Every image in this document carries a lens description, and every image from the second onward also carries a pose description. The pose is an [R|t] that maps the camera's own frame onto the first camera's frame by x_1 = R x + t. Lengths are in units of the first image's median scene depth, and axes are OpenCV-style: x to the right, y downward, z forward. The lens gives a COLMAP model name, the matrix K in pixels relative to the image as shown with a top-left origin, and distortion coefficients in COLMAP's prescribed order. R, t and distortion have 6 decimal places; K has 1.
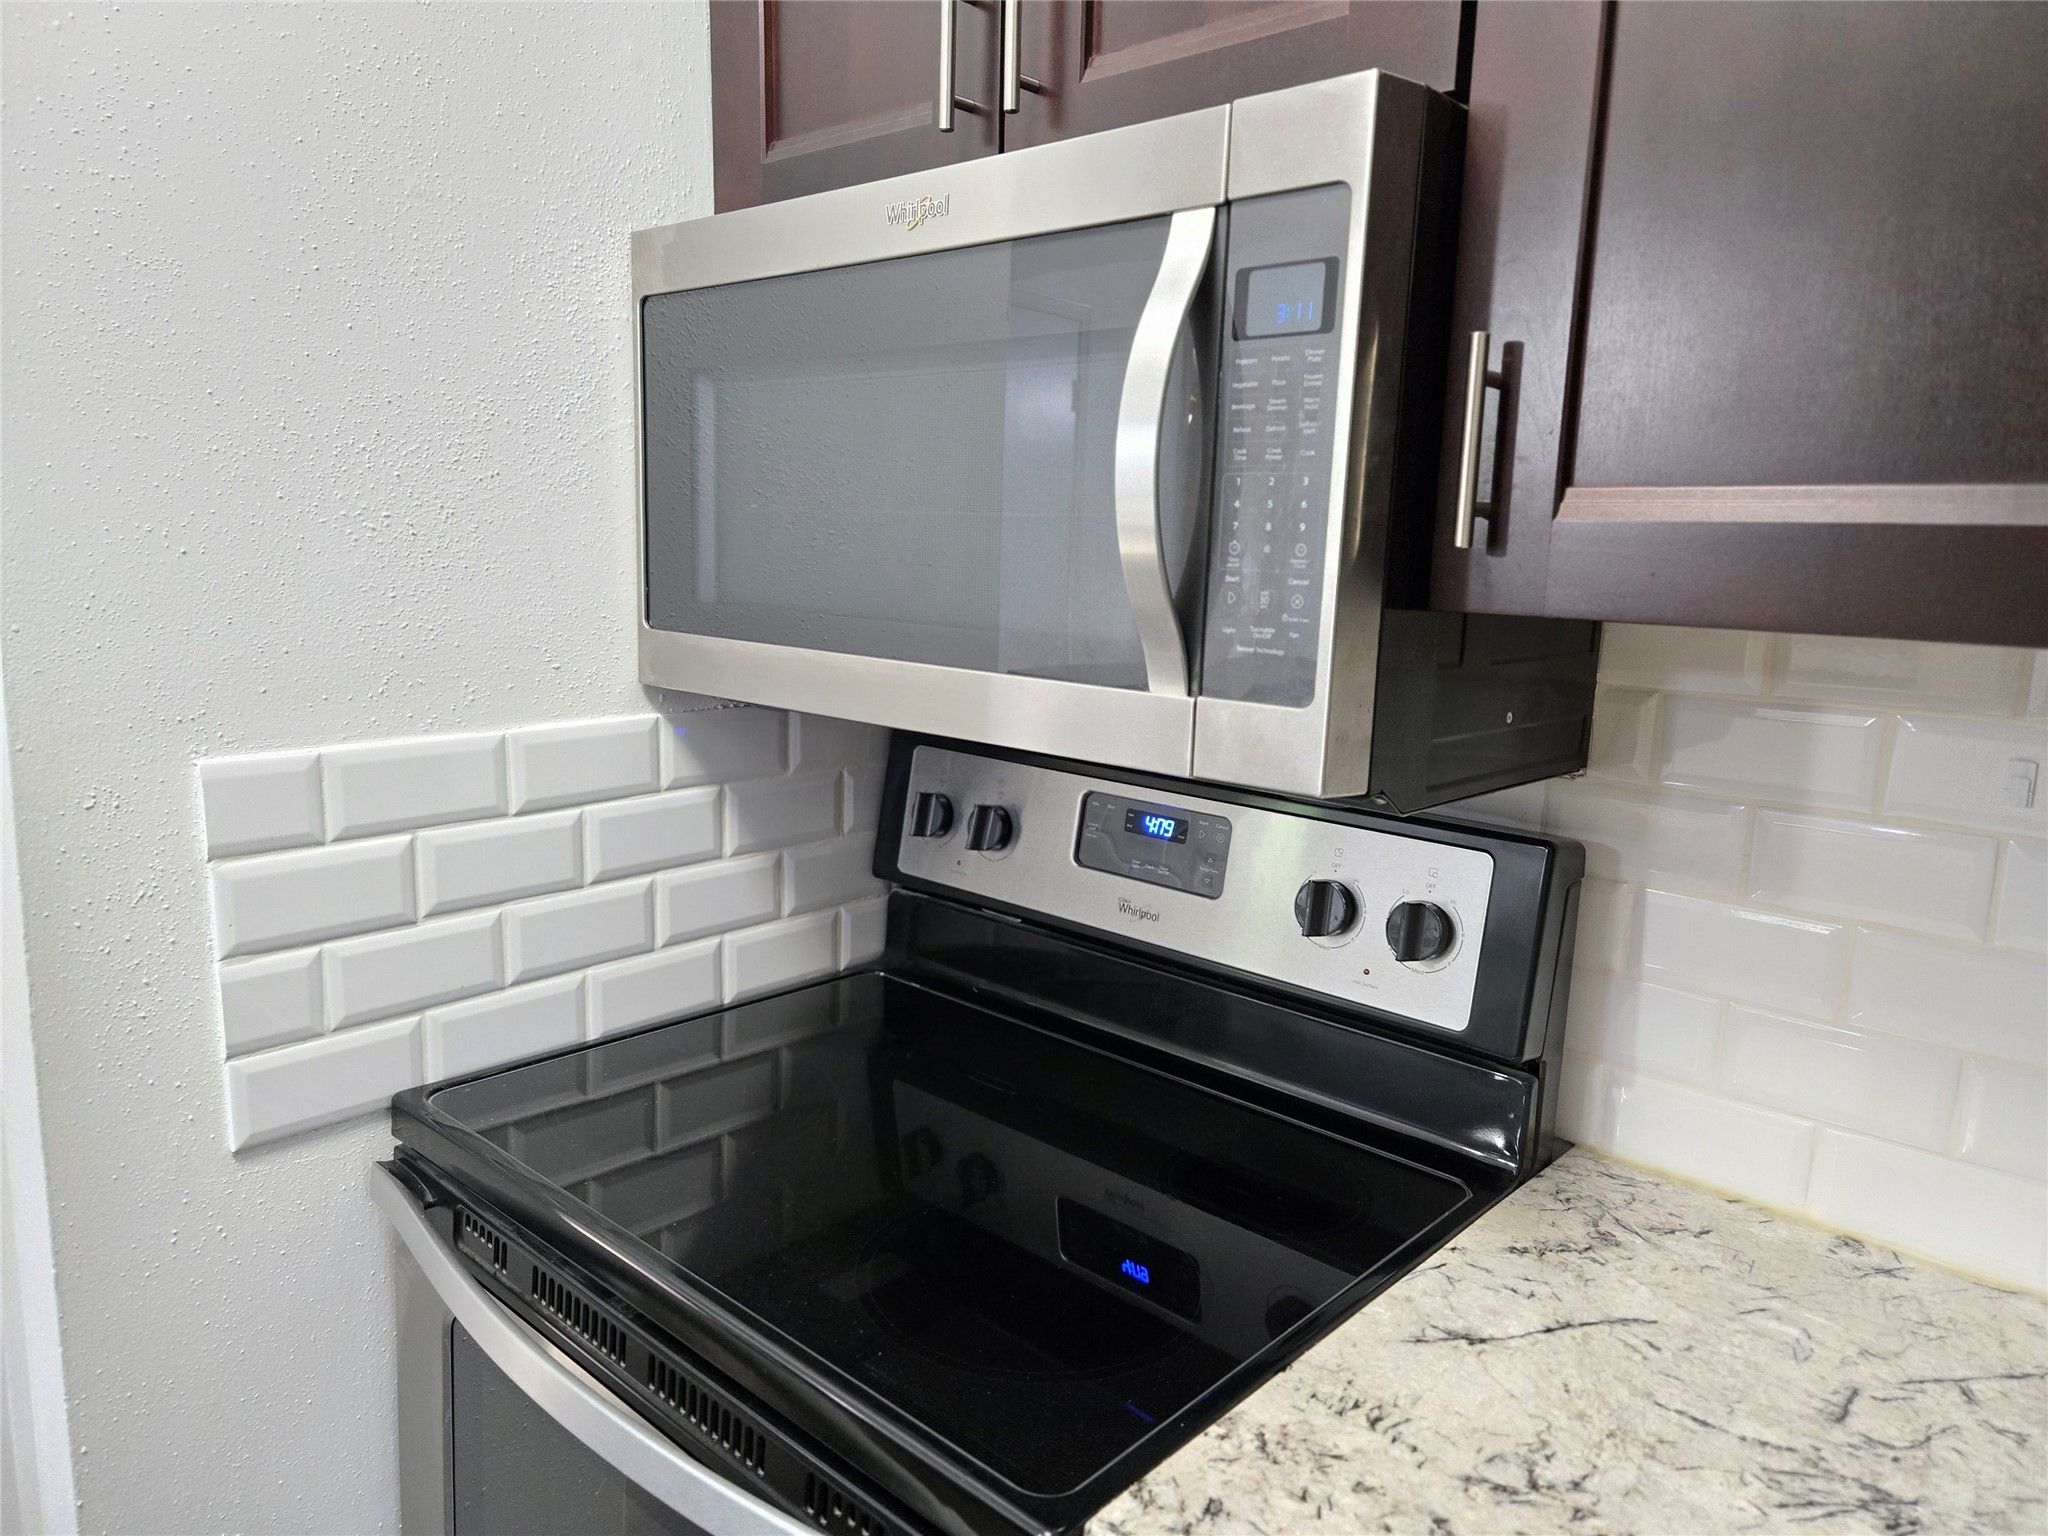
lens RADIAL K [[1385.3, 0, 1033.6], [0, 1385.3, 773.2], [0, 0, 1]] dist [0.059857, -0.046175]
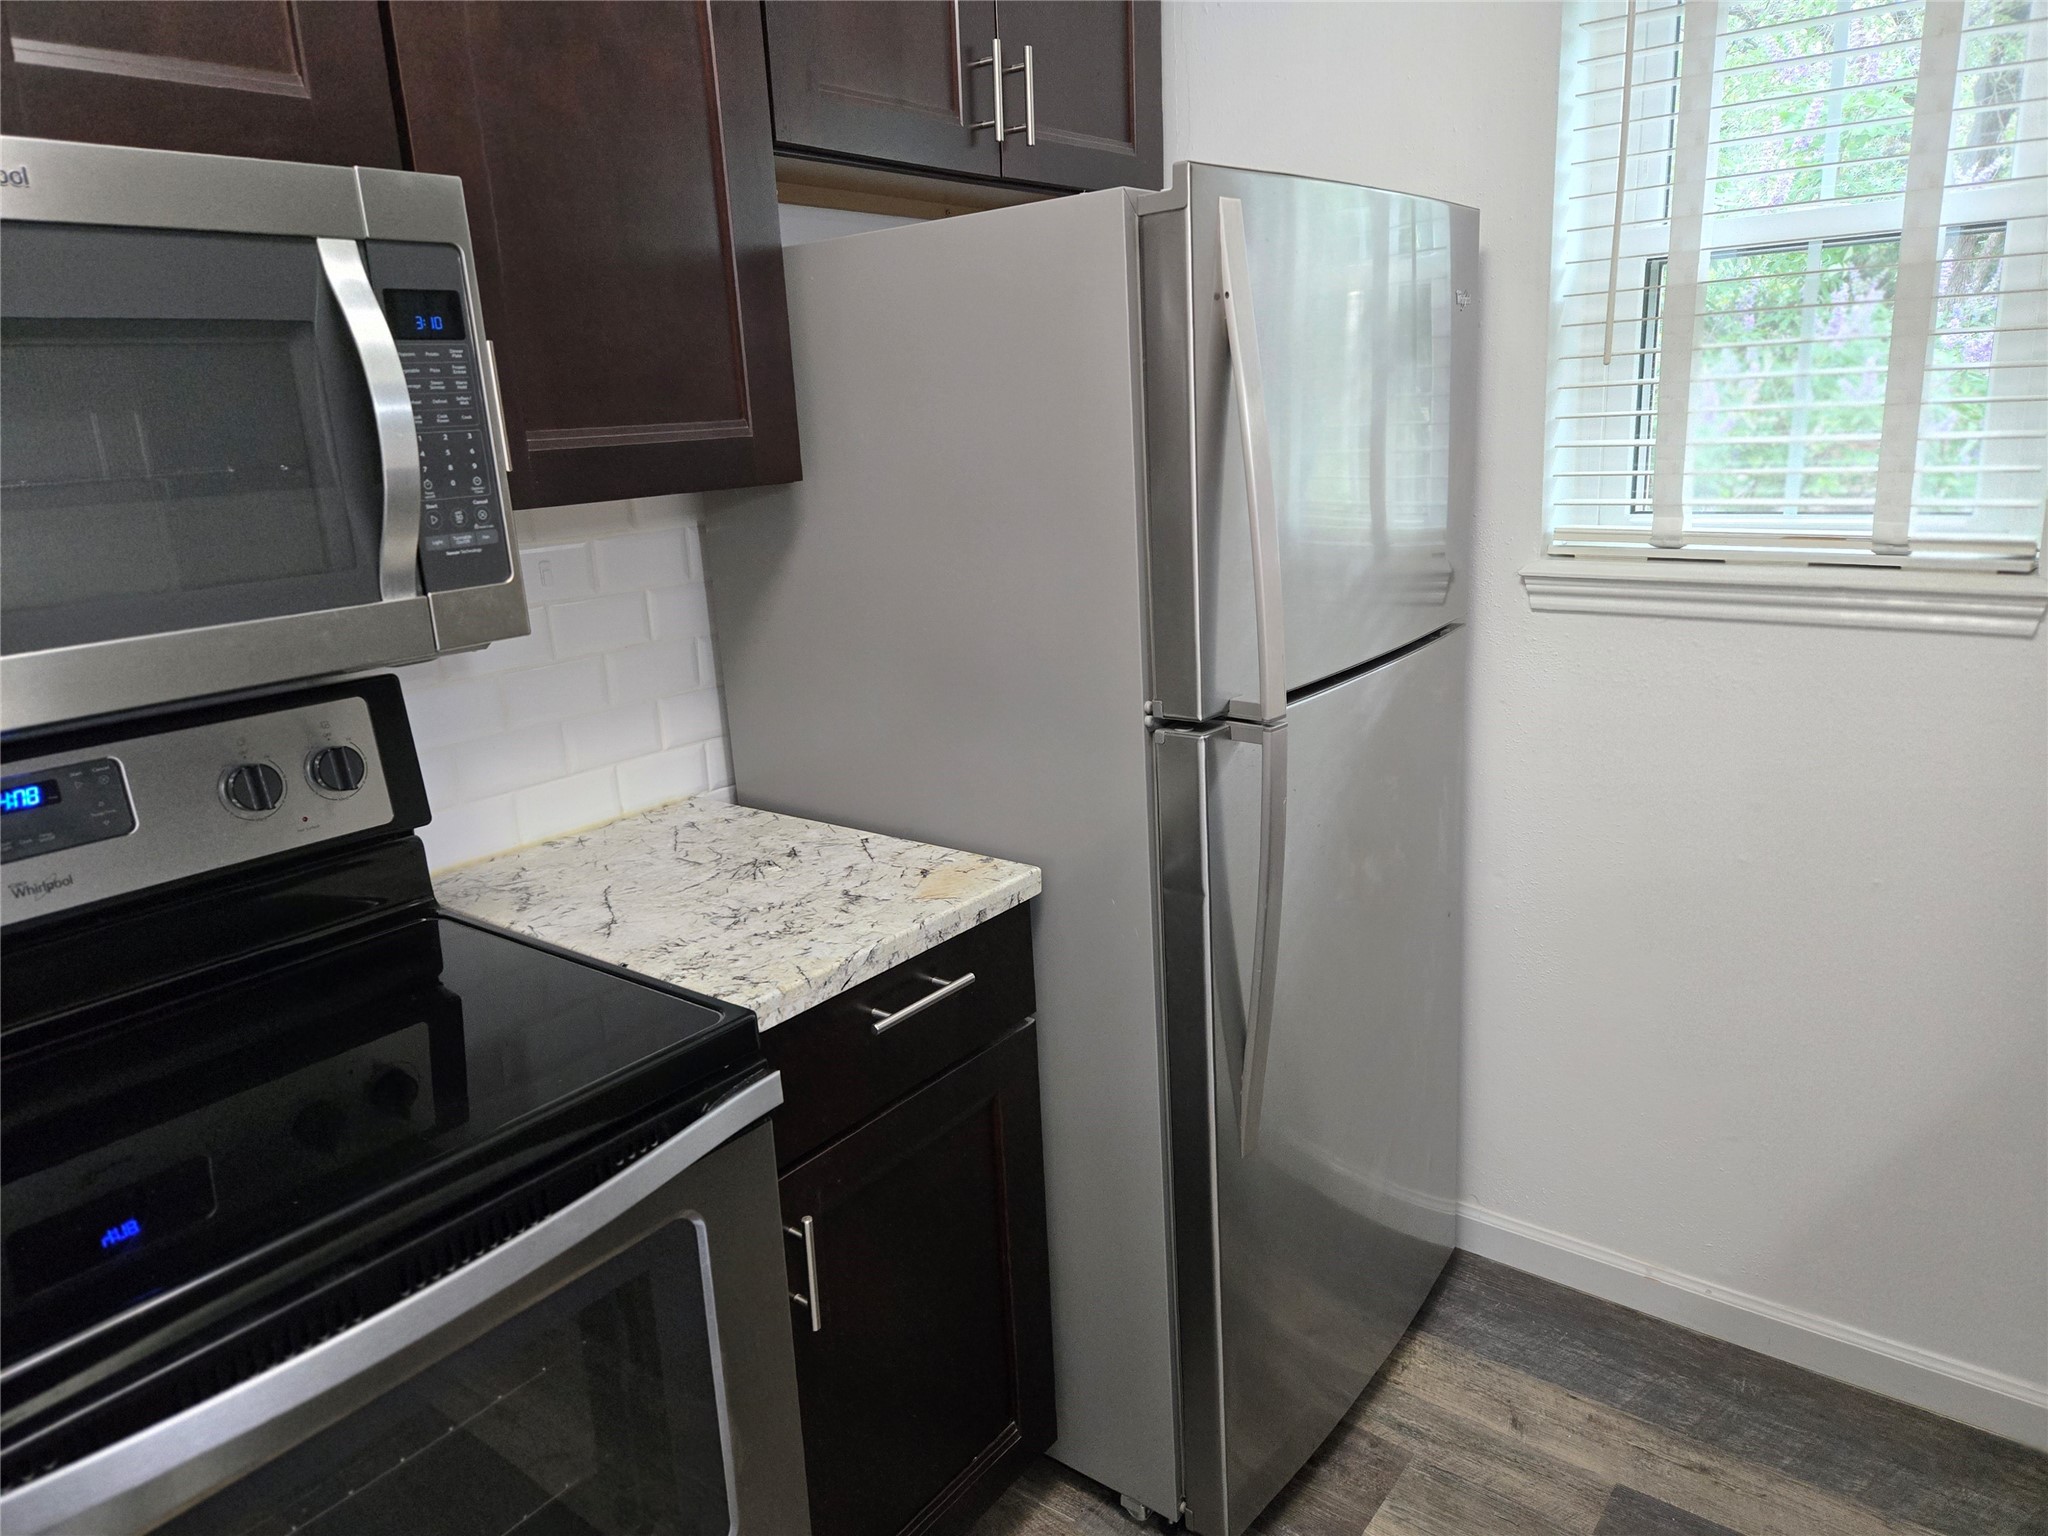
lens RADIAL K [[1385.3, 0, 1013.6], [0, 1385.3, 768.1], [0, 0, 1]] dist [0.059857, -0.046175]
pose [[-0.074578, -0.284994, 0.955624, -1.402985], [0.215842, 0.930963, 0.294484, -0.190676], [-0.973576, 0.228226, -0.007916, 0.503761]]
